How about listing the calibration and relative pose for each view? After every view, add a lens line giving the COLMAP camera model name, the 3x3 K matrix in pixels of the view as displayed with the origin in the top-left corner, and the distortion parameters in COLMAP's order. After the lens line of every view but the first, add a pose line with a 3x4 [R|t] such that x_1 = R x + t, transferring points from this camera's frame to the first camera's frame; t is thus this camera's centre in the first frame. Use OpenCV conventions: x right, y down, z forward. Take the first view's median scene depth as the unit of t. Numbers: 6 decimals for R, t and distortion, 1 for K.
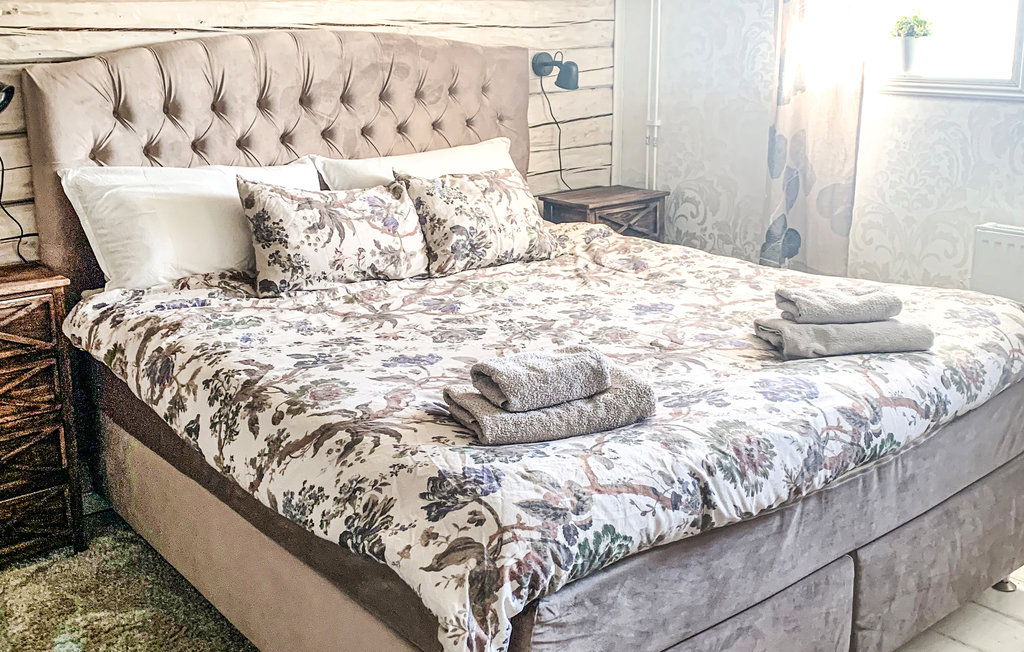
lens RADIAL K [[1062.5, 0, 512.0], [0, 1062.5, 326.0], [0, 0, 1]] dist [-0.006274, -0.014838]
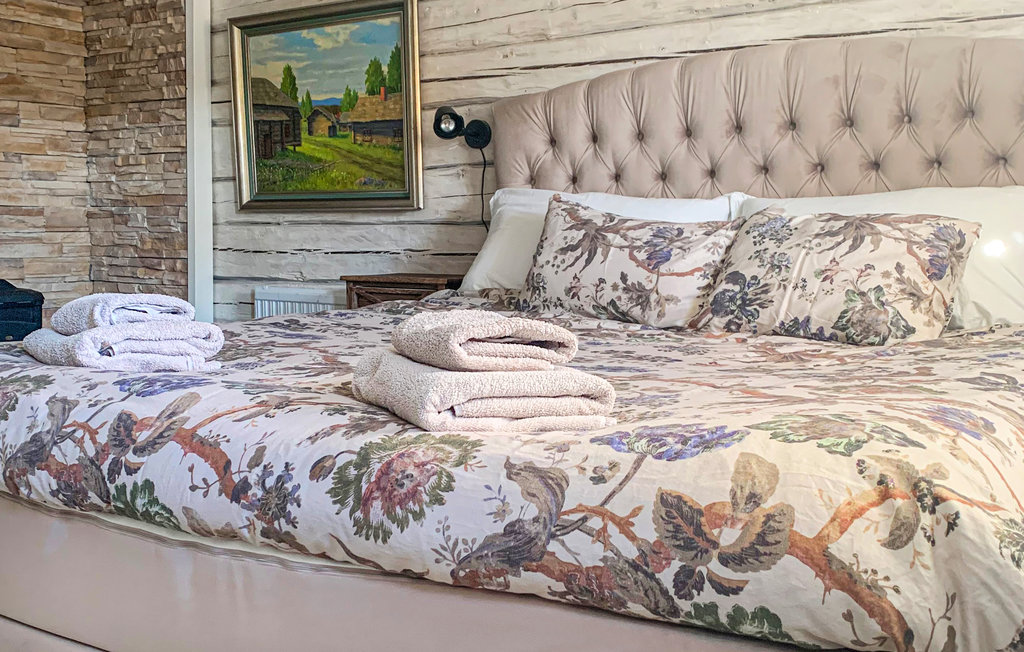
lens RADIAL K [[1171.1, 0, 512.0], [0, 1171.1, 326.0], [0, 0, 1]] dist [0.024171, 0.007348]
pose [[0.248262, 0.087022, -0.964776, 0.751122], [-0.259162, 0.965618, 0.020409, -0.037864], [0.933382, 0.244966, 0.262279, 0.708721]]
